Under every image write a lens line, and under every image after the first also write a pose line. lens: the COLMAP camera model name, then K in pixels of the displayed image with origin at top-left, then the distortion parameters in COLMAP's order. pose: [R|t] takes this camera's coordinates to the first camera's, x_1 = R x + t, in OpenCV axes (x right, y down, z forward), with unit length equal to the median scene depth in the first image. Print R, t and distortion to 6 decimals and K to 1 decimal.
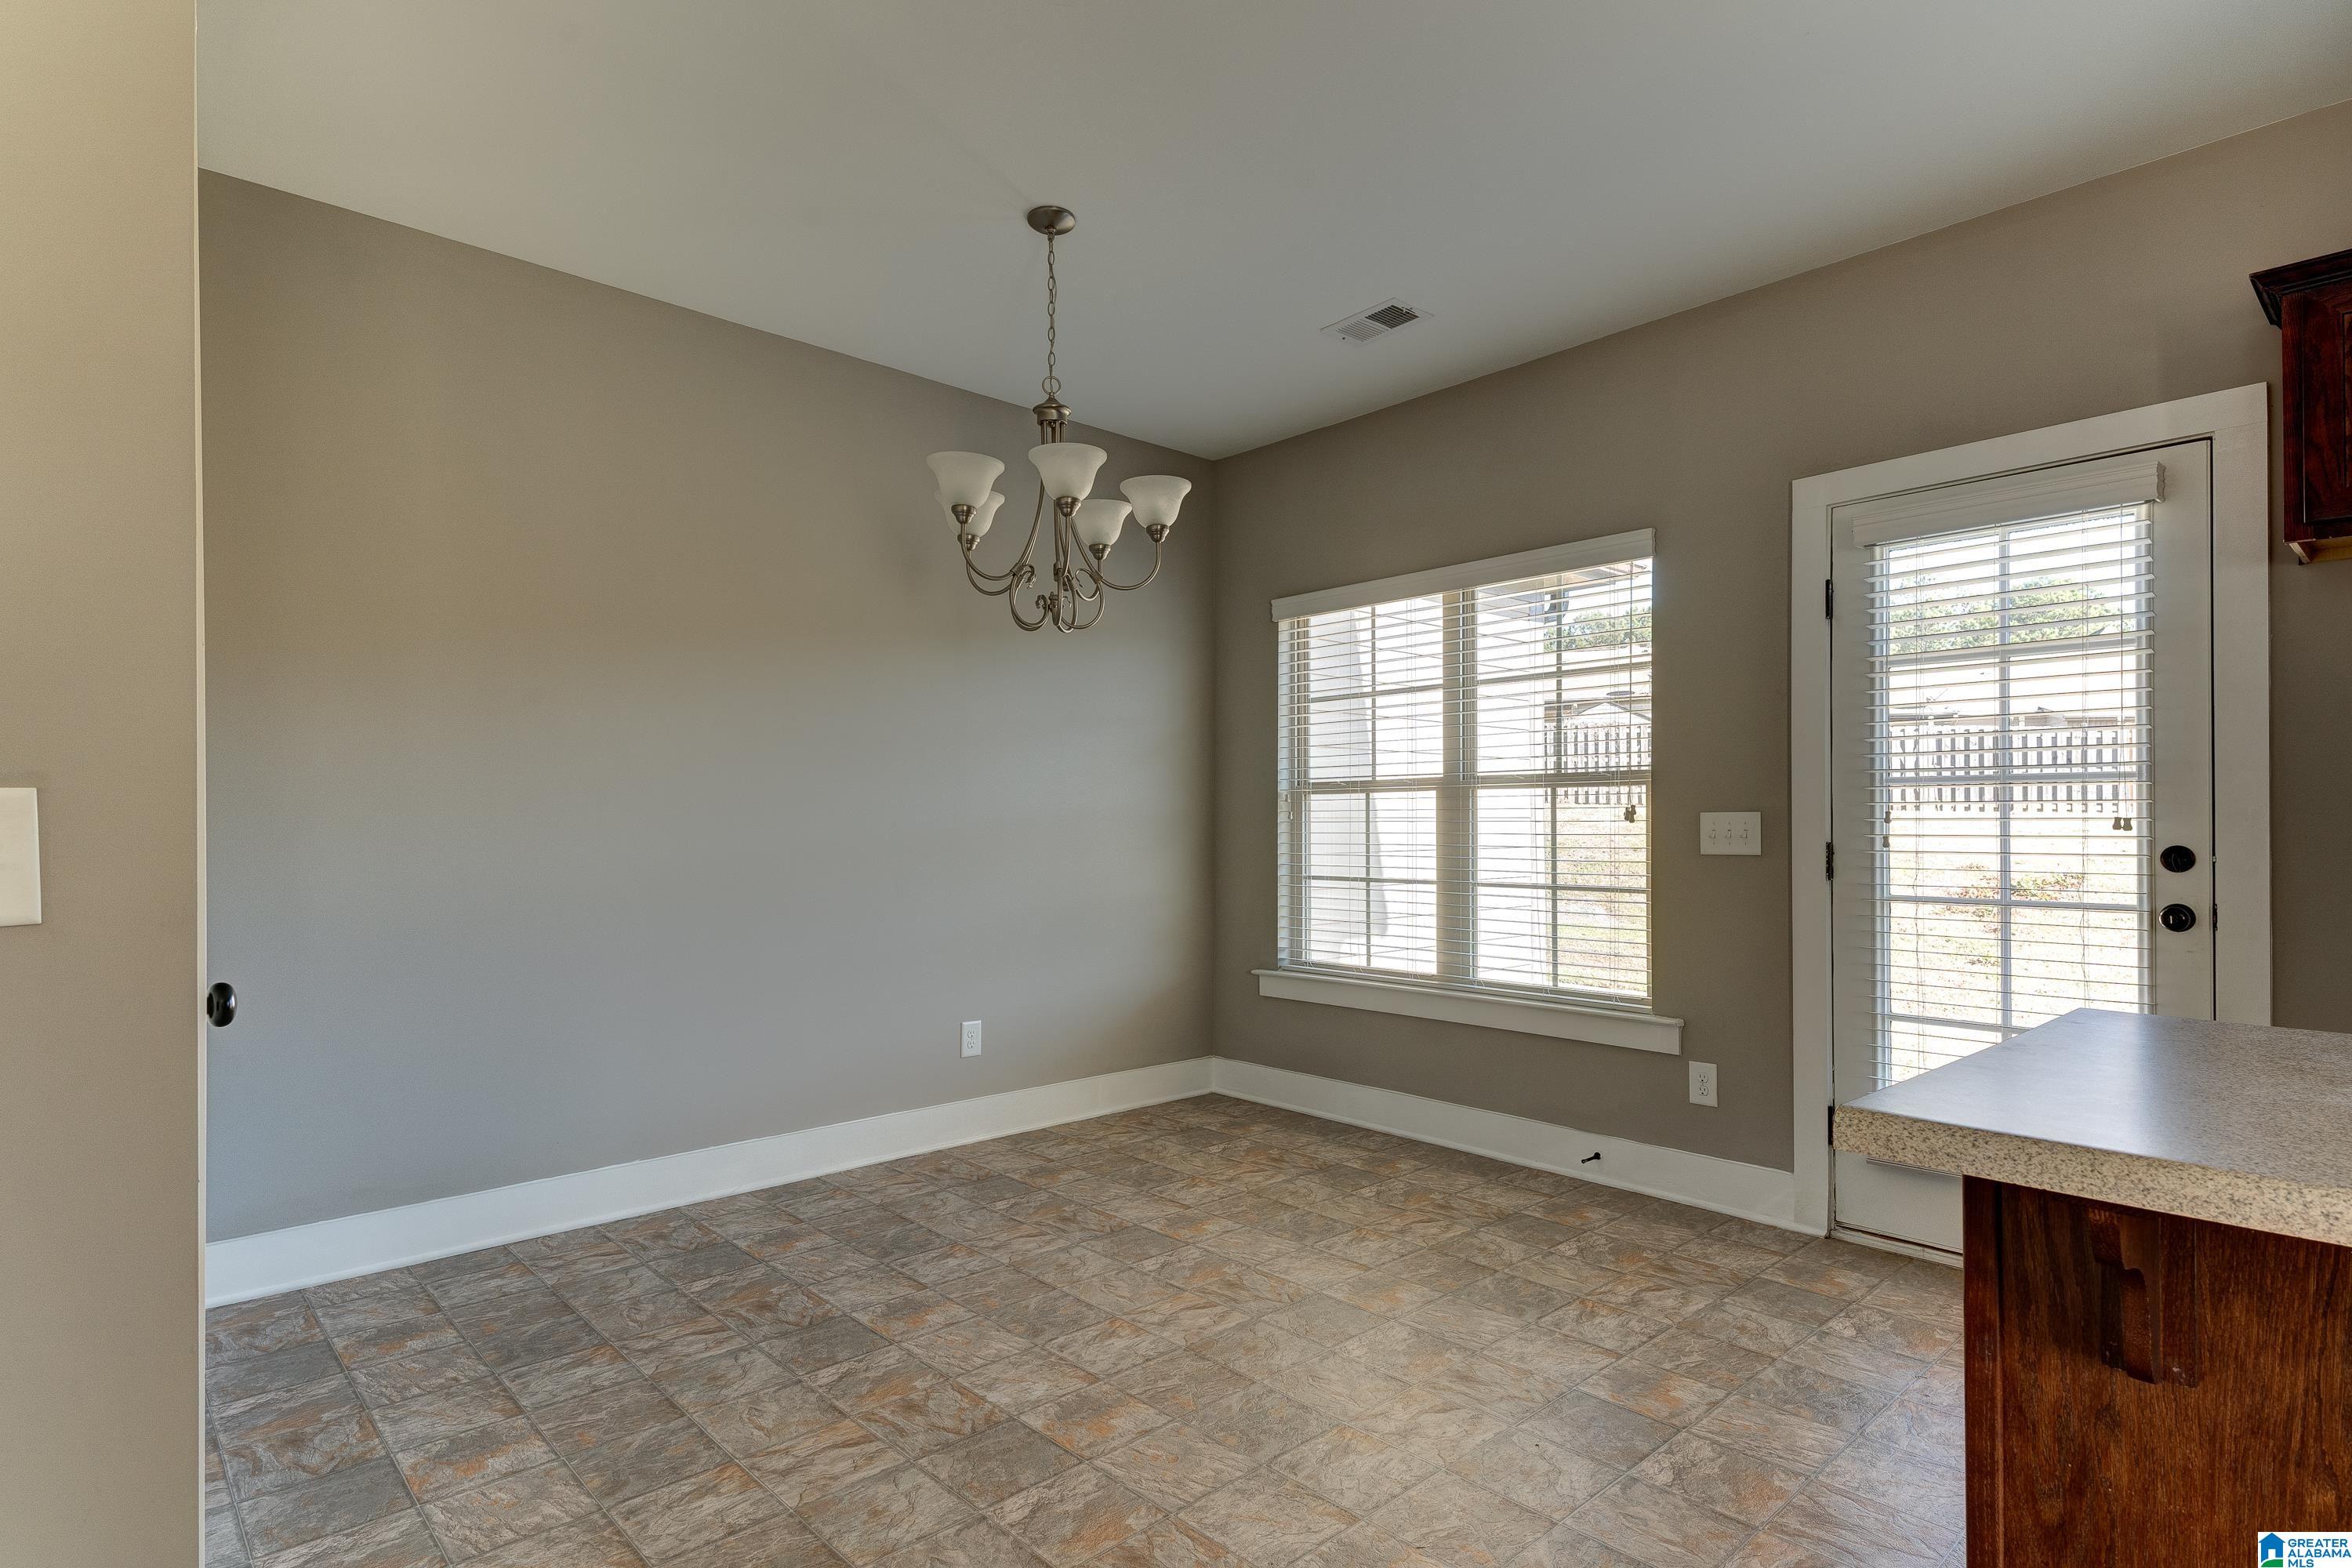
lens RADIAL K [[1181.1, 0, 1173.8], [0, 1181.1, 866.5], [0, 0, 1]] dist [0.000226, -0.018910]
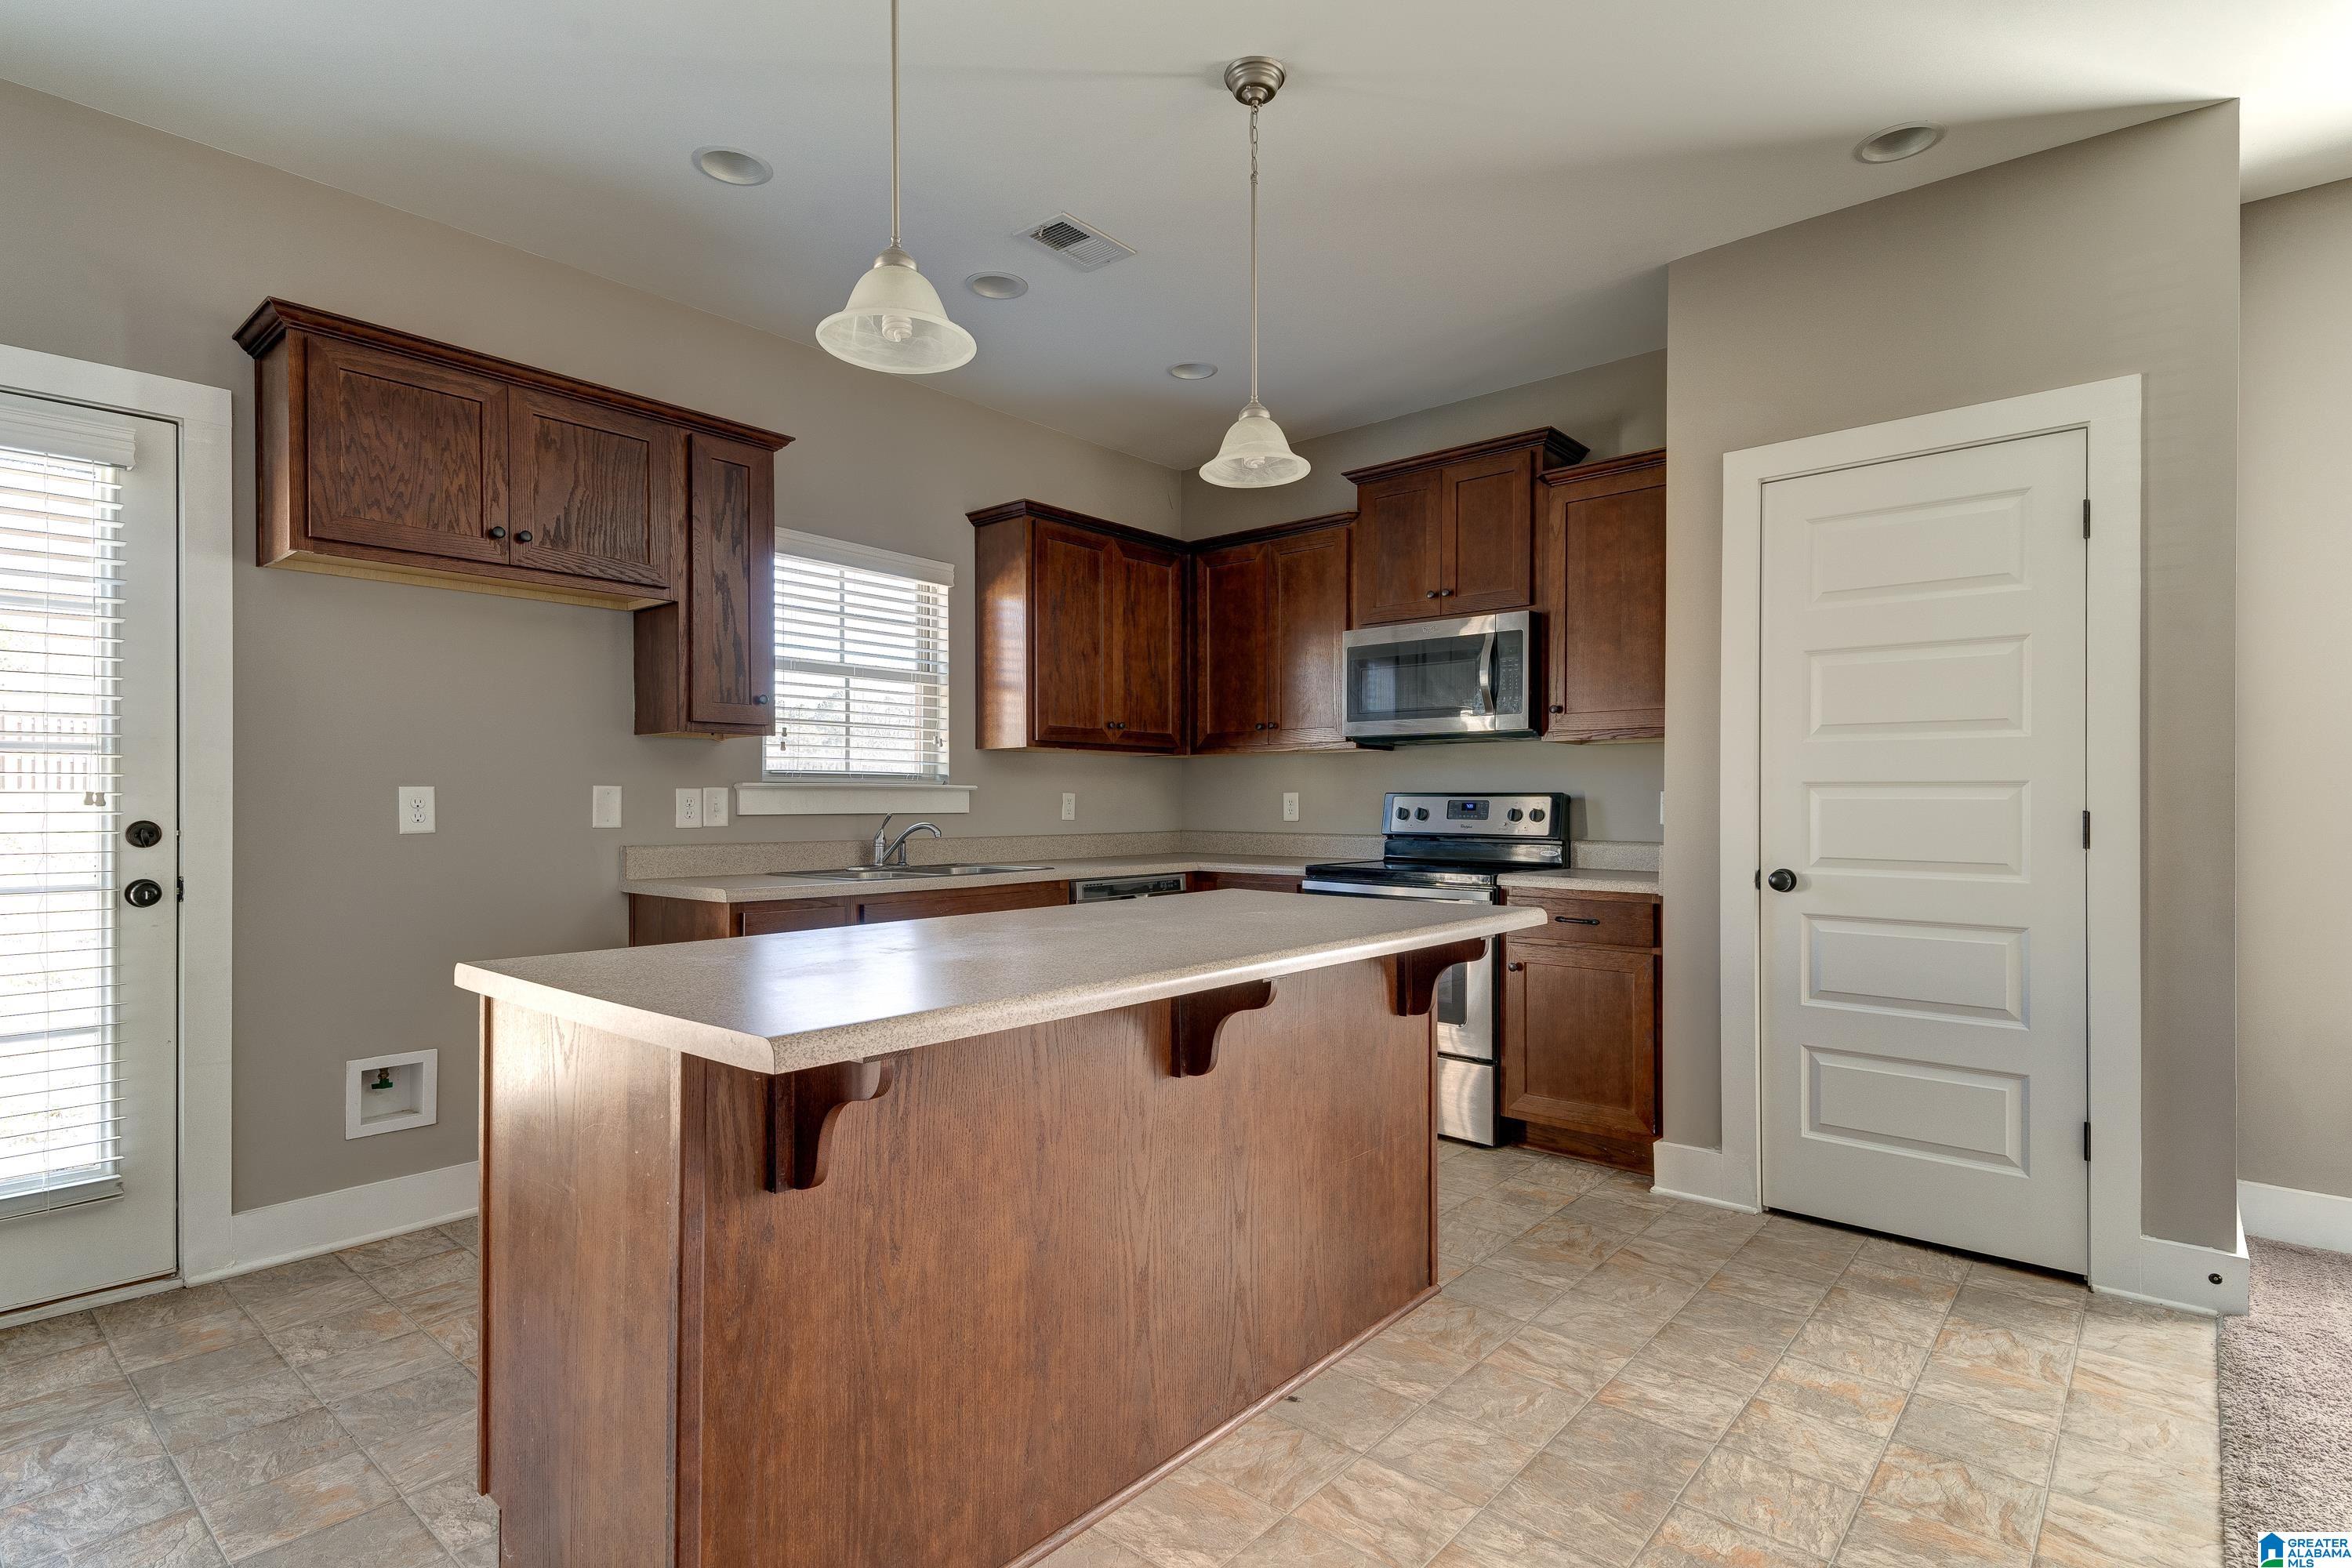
lens RADIAL K [[1195.0, 0, 1118.8], [0, 1195.0, 797.8], [0, 0, 1]] dist [0.092178, -0.062215]
pose [[-0.095050, 0.003284, 0.995467, -0.292234], [0.031616, 0.999500, -0.000278, -0.011861], [-0.994970, 0.031446, -0.095106, 0.305980]]
